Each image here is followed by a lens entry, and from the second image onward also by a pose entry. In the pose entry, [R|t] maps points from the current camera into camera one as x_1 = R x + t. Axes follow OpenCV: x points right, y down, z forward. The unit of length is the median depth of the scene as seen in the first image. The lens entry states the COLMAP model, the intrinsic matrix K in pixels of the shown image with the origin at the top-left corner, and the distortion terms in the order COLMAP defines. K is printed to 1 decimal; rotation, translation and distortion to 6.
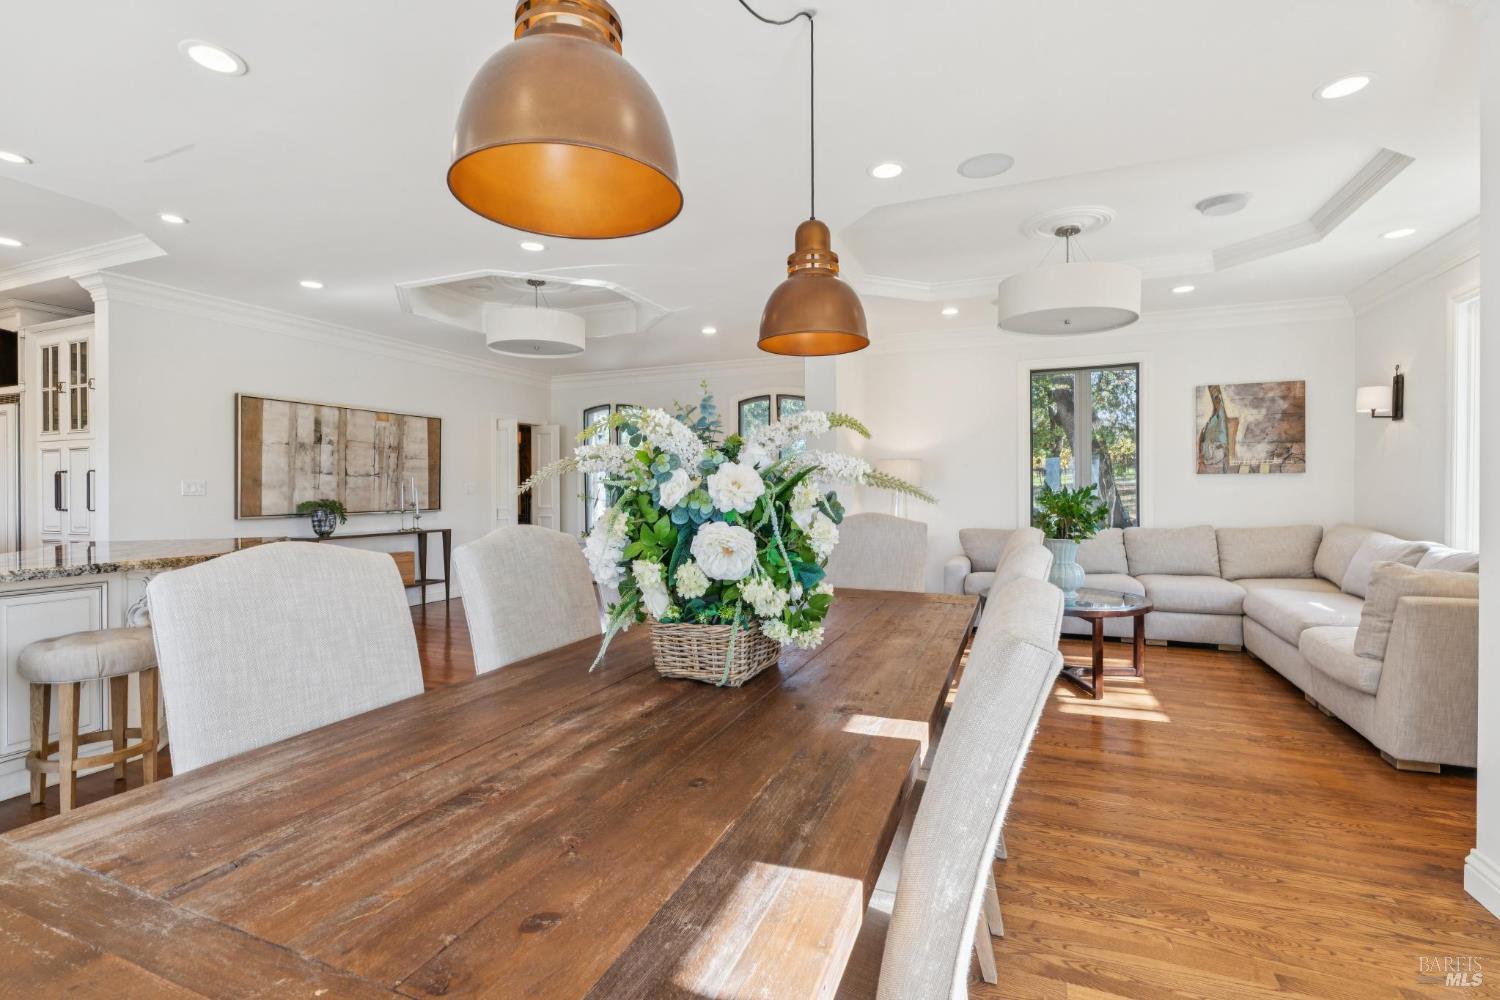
lens RADIAL K [[682.1, 0, 740.0], [0, 682.1, 490.2], [0, 0, 1]] dist [-0.015420, 0.007963]
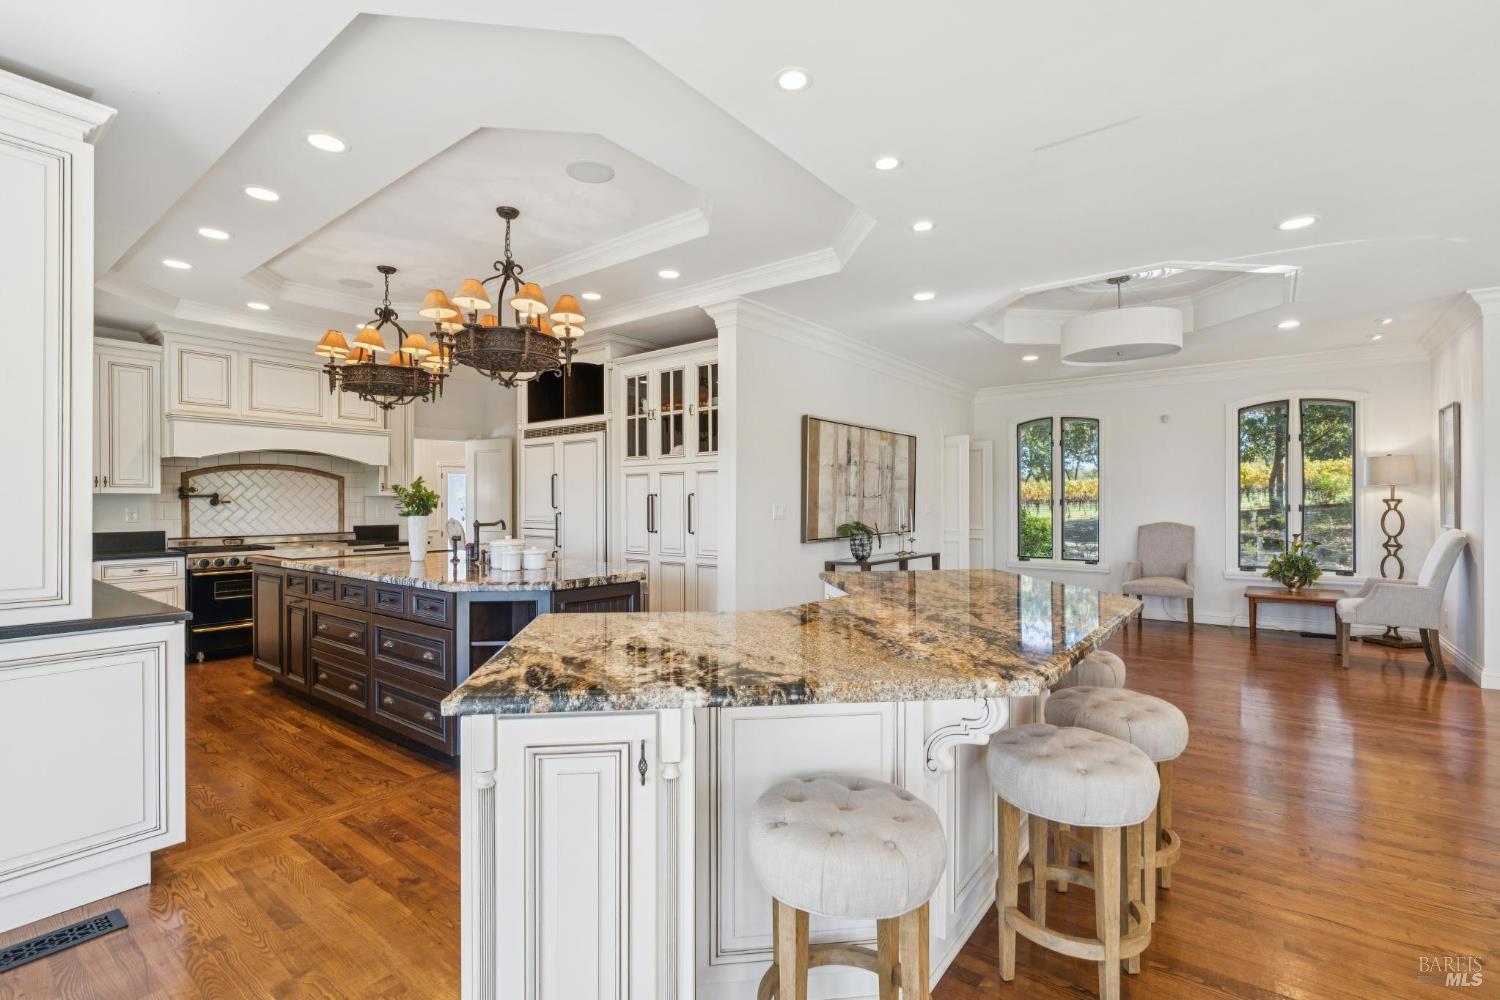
lens RADIAL K [[673.0, 0, 749.2], [0, 673.0, 504.3], [0, 0, 1]] dist [-0.004333, -0.000232]
pose [[0.965740, 0.001574, -0.259508, -0.538208], [-0.001625, 0.999999, 0.000016, -0.012575], [0.259508, 0.000406, 0.965741, 0.031118]]
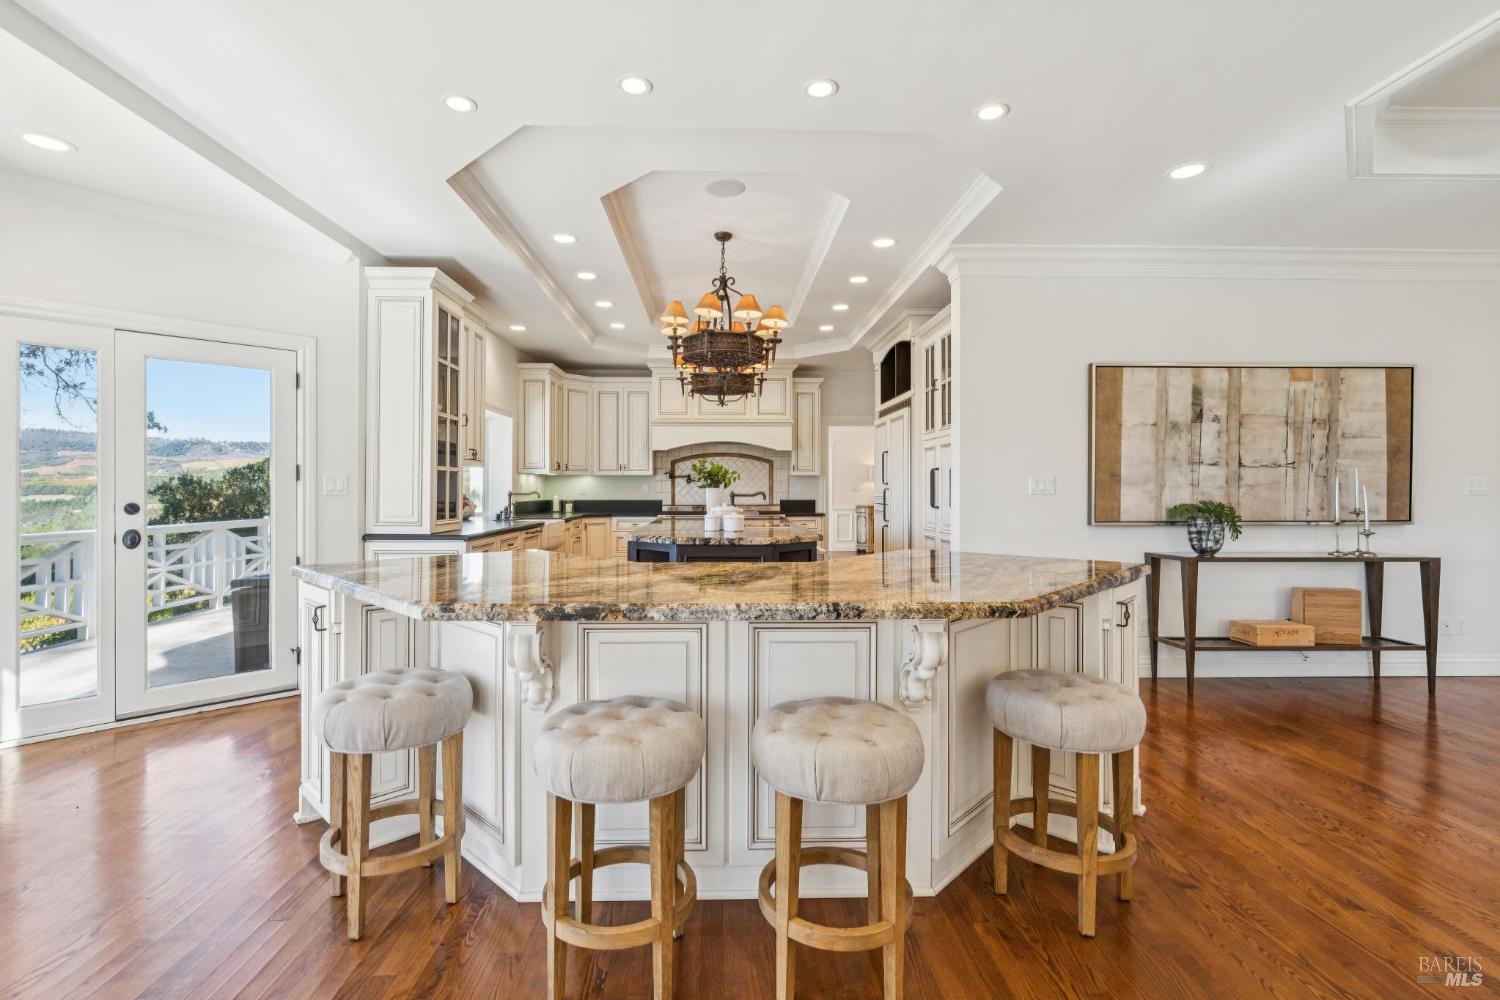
lens RADIAL K [[682.1, 0, 740.0], [0, 682.1, 490.2], [0, 0, 1]] dist [-0.015420, 0.007963]
pose [[0.408797, 0.004419, -0.912615, -0.184761], [-0.002735, 0.999990, 0.003617, 0.000687], [0.912621, 0.001017, 0.408805, 0.297968]]
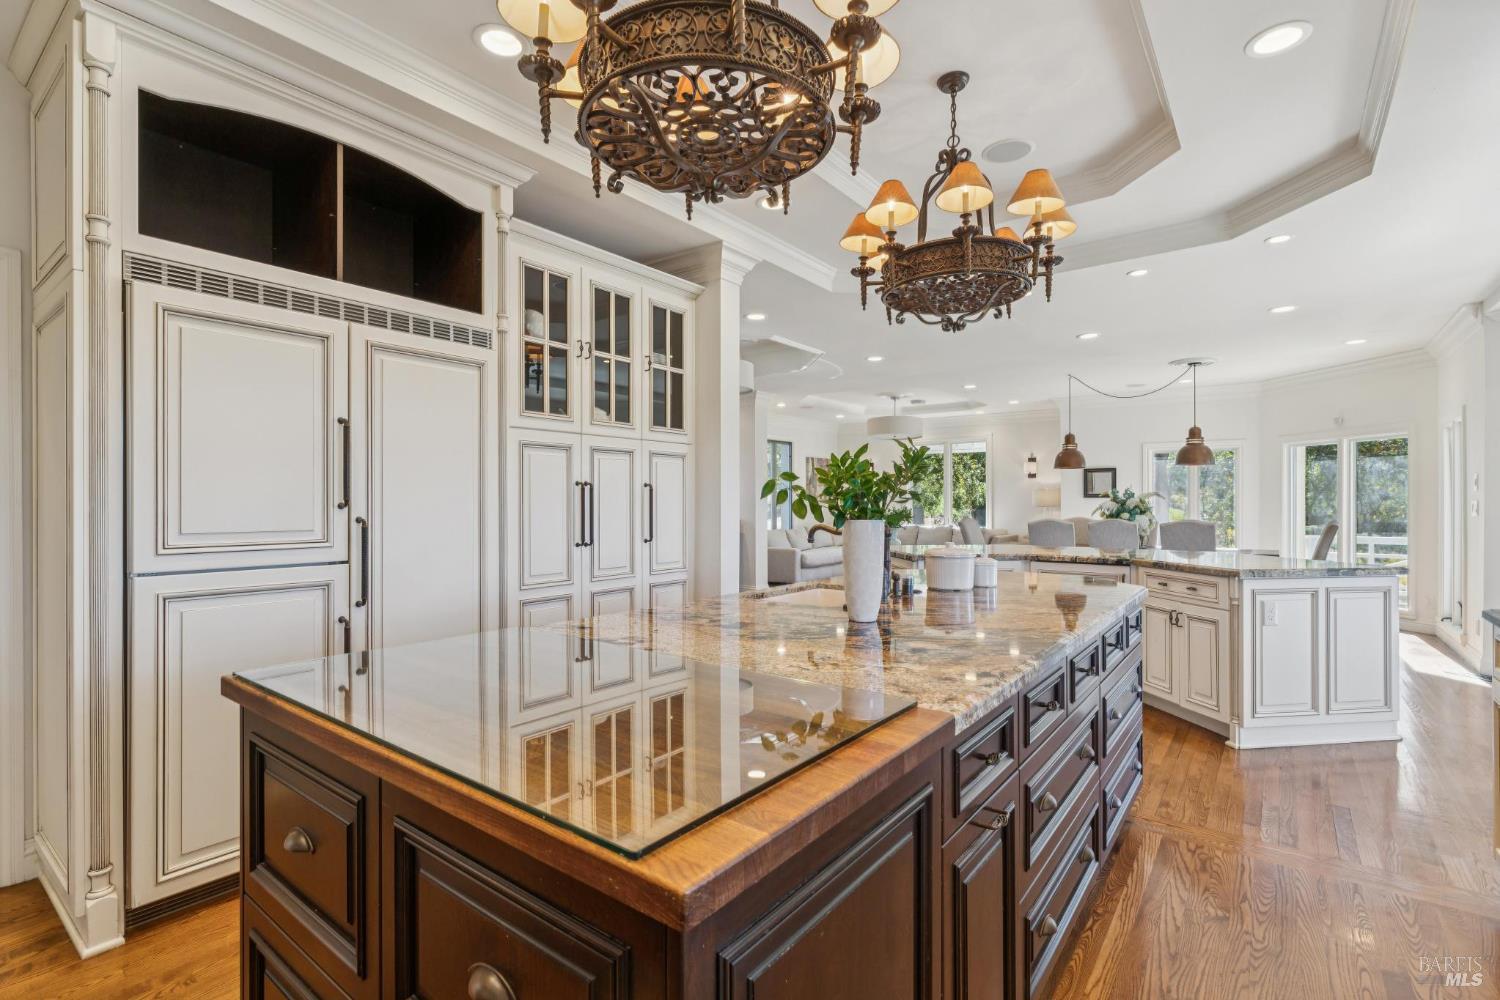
lens RADIAL K [[693.5, 0, 745.4], [0, 693.5, 498.9], [0, 0, 1]] dist [-0.003124, -0.000176]
pose [[0.266146, 0.008022, 0.963899, -1.447712], [0.002100, 0.999958, -0.008902, -0.006902], [-0.963930, 0.004394, 0.266118, 0.626741]]
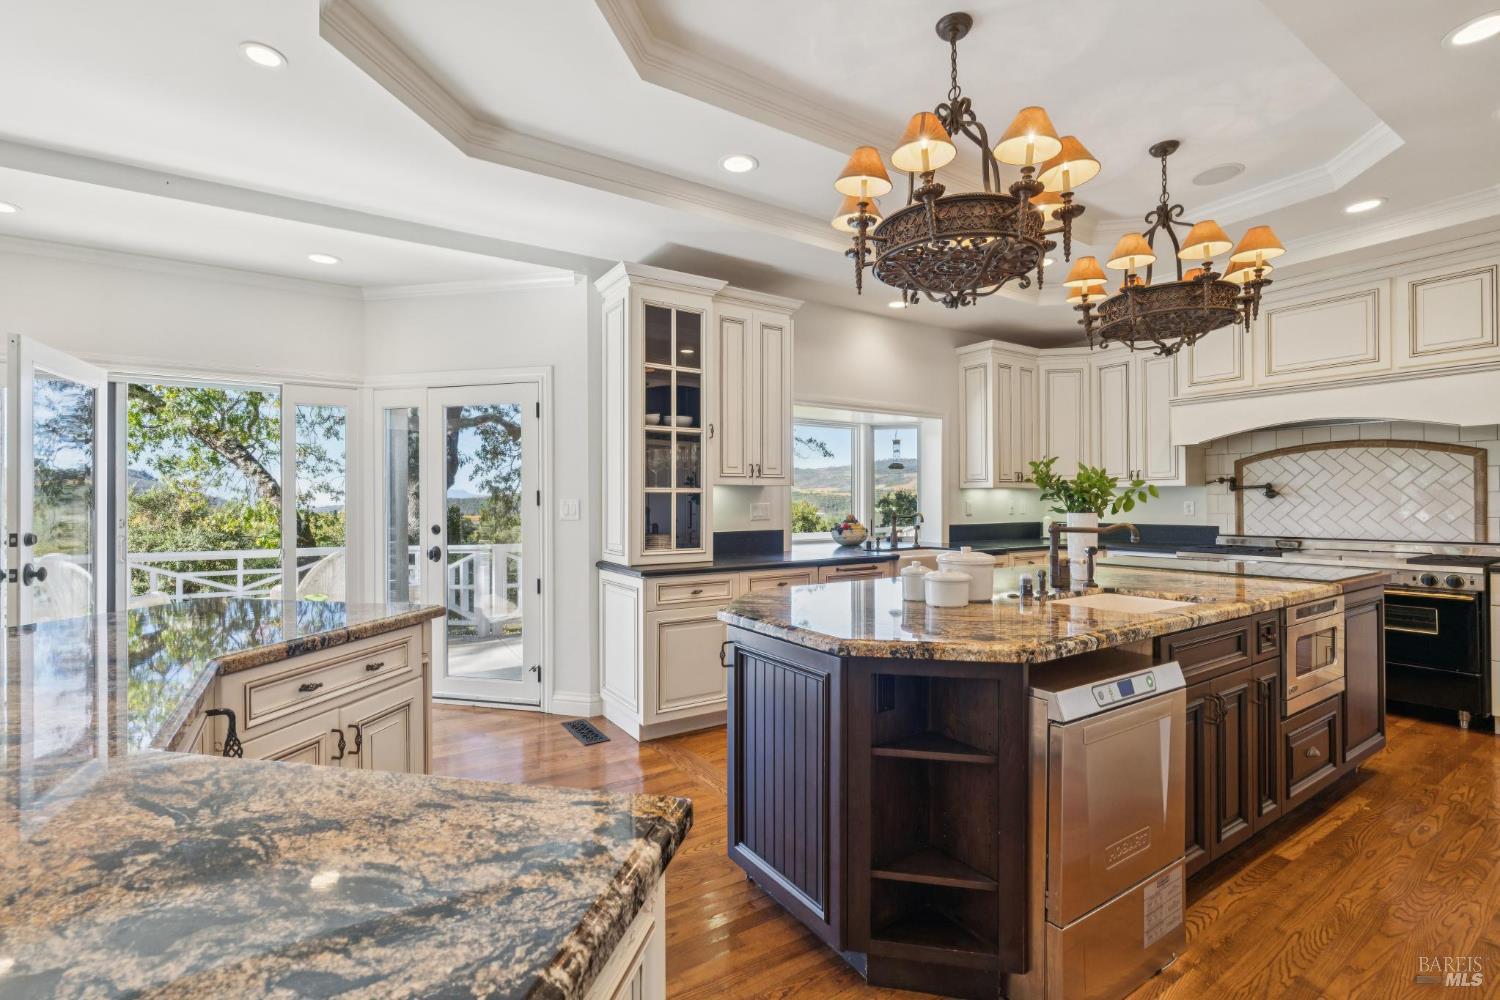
lens RADIAL K [[667.5, 0, 751.5], [0, 667.5, 491.3], [0, 0, 1]] dist [-0.002999, -0.000457]
pose [[-0.566874, -0.006350, -0.823780, -0.534134], [0.004532, 0.999931, -0.010827, -0.011641], [0.823792, -0.009871, -0.566807, 0.740945]]
